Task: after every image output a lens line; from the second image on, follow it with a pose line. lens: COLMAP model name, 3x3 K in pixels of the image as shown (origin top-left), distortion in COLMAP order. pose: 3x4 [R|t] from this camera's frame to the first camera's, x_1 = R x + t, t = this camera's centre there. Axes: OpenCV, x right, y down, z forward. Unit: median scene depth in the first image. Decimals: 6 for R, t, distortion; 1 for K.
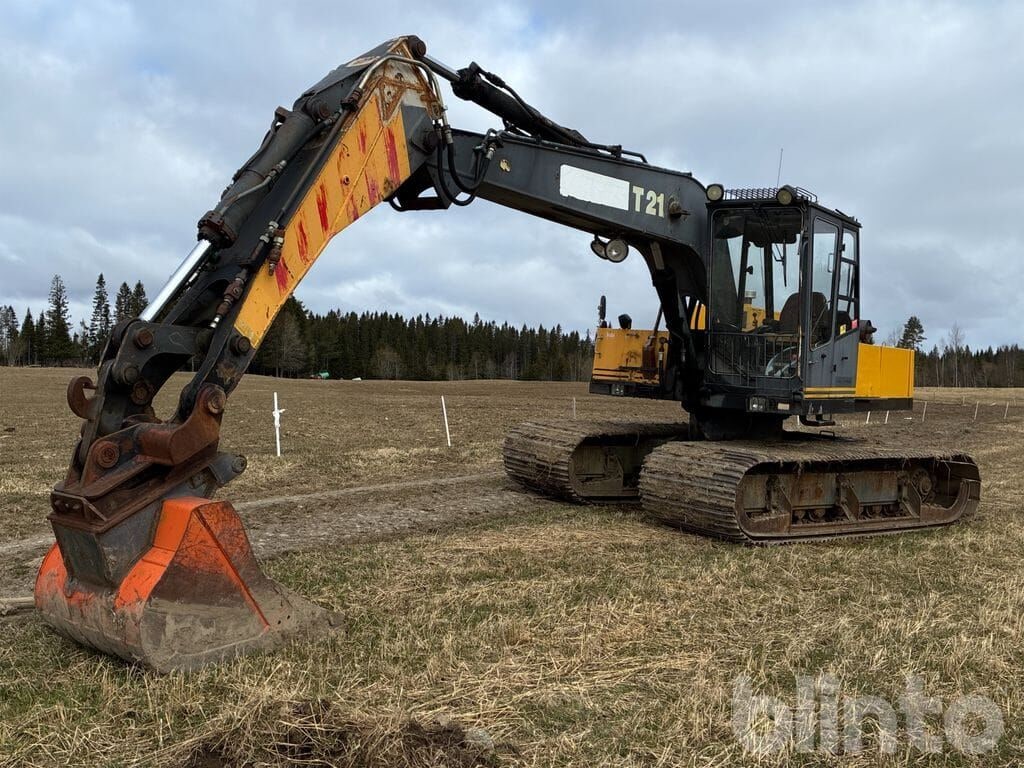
lens RADIAL K [[1014.5, 0, 511.0], [0, 1014.5, 379.6], [0, 0, 1]] dist [0.086068, -0.158732]
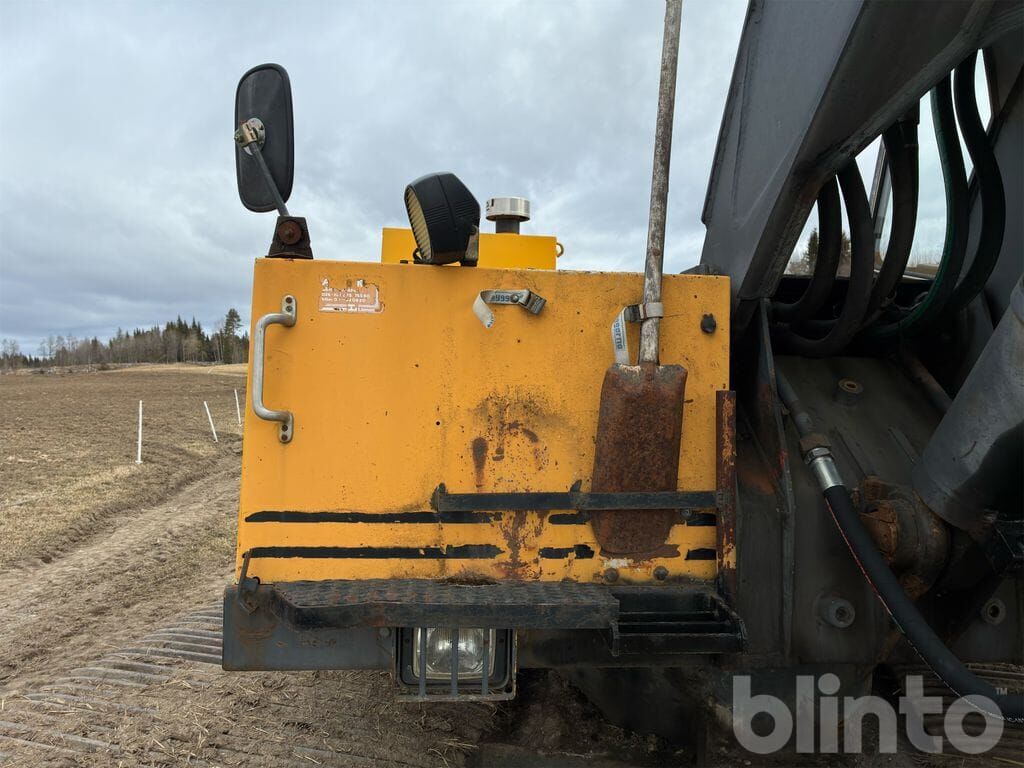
lens RADIAL K [[773.8, 0, 509.4], [0, 773.8, 382.6], [0, 0, 1]] dist [0.049546, -0.062359]
pose [[0.749917, -0.060374, 0.658771, 0.039389], [0.038871, 0.998128, 0.047225, -0.041624], [-0.660389, -0.009808, 0.750860, 1.036555]]
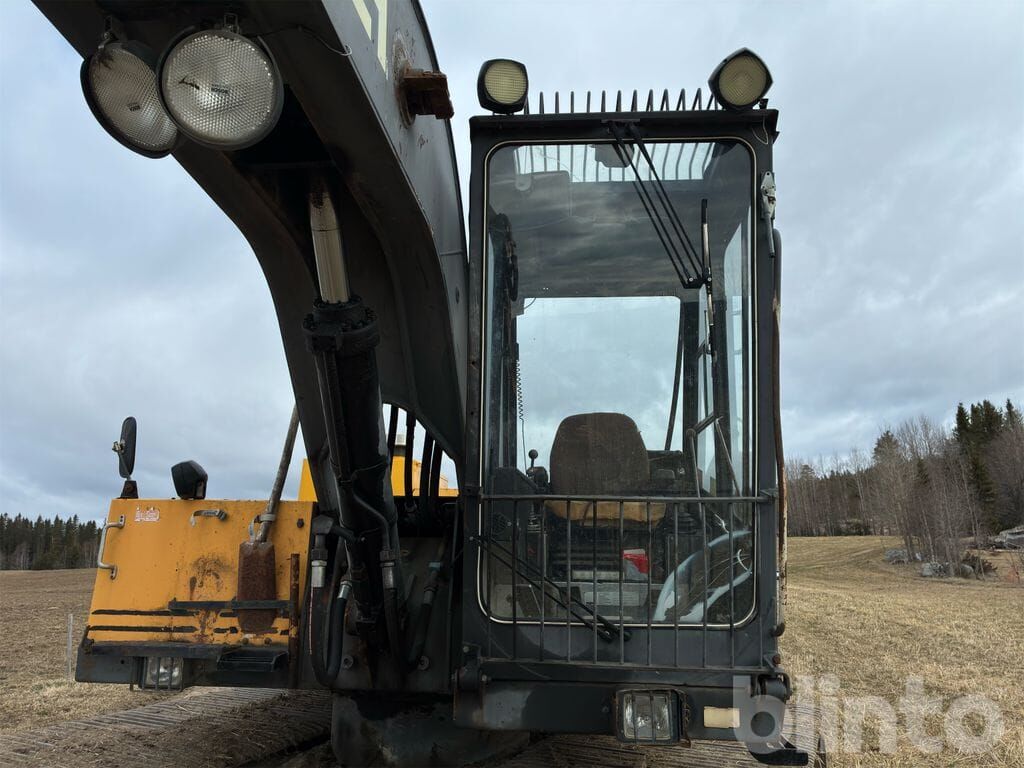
lens RADIAL K [[773.8, 0, 509.4], [0, 773.8, 382.6], [0, 0, 1]] dist [0.049546, -0.062359]
pose [[0.853705, 0.058329, 0.517480, 0.069436], [0.053654, 0.978567, -0.198816, -0.032075], [-0.517986, 0.197495, 0.832278, 0.786616]]
